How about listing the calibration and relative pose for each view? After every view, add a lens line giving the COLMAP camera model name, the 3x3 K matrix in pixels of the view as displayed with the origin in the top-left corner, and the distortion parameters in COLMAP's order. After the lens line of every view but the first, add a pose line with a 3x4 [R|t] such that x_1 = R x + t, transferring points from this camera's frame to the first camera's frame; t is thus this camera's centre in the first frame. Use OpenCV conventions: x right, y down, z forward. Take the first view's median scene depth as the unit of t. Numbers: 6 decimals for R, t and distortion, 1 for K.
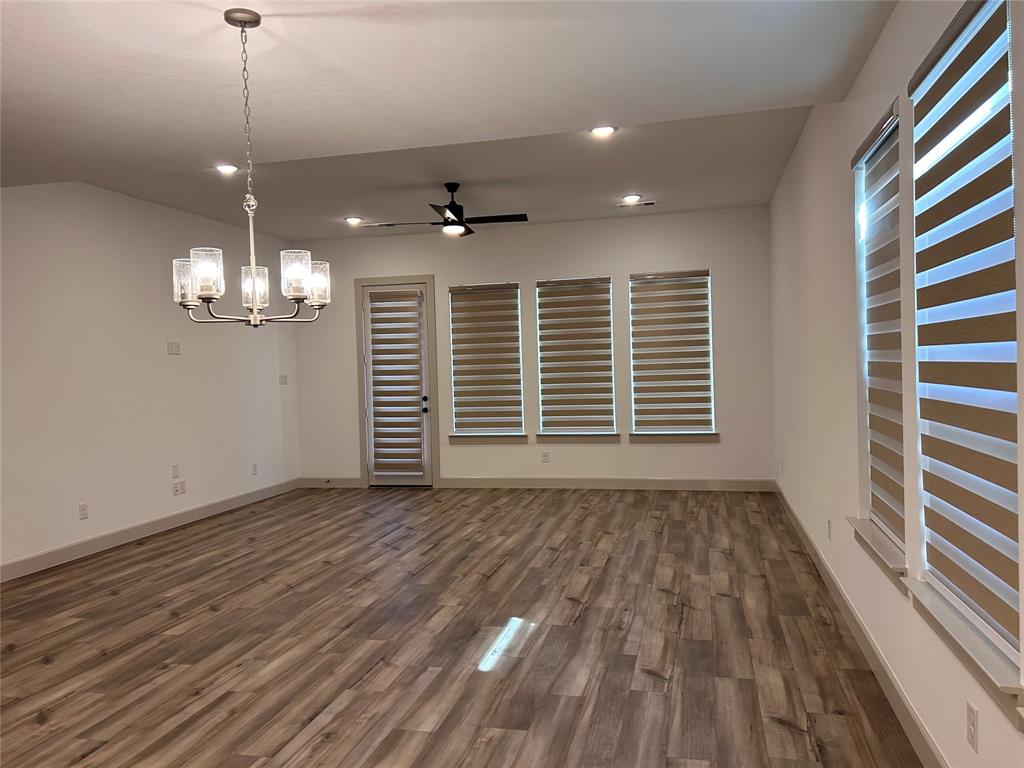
lens RADIAL K [[748.2, 0, 512.0], [0, 748.2, 384.0], [0, 0, 1]] dist [0.000678, -0.002201]
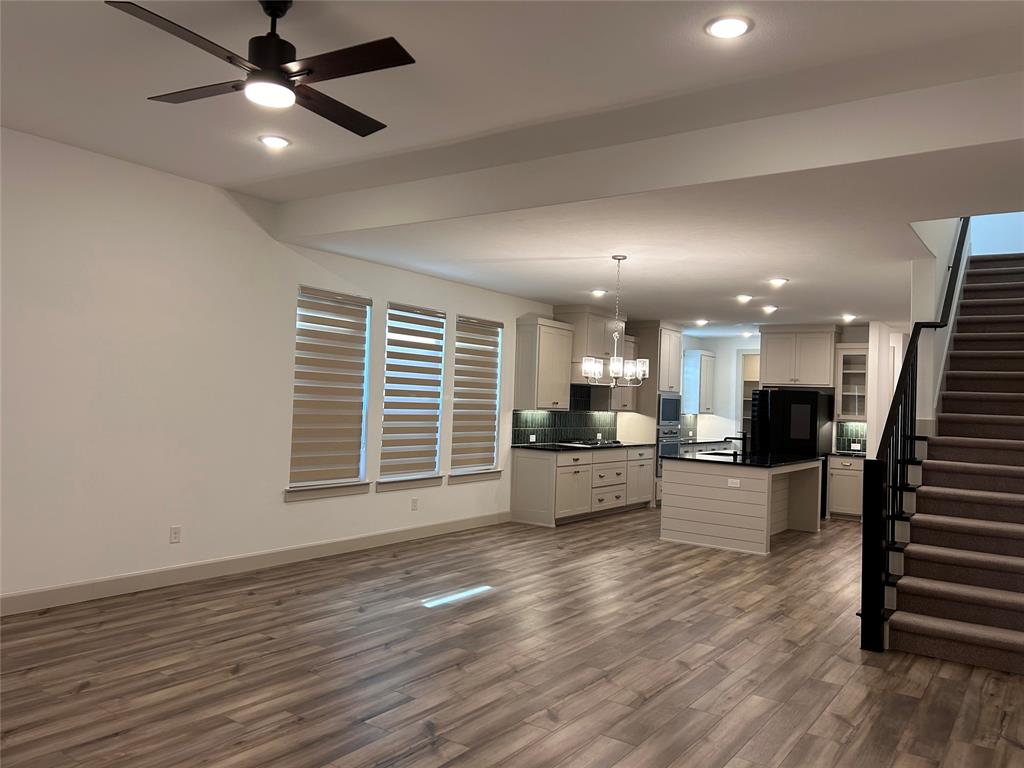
lens RADIAL K [[748.2, 0, 512.0], [0, 748.2, 384.0], [0, 0, 1]] dist [0.000678, -0.002201]
pose [[-0.925906, 0.001488, 0.377752, -0.561053], [-0.000401, 0.999988, -0.004922, -0.047919], [-0.377755, -0.004709, -0.925894, 1.978554]]
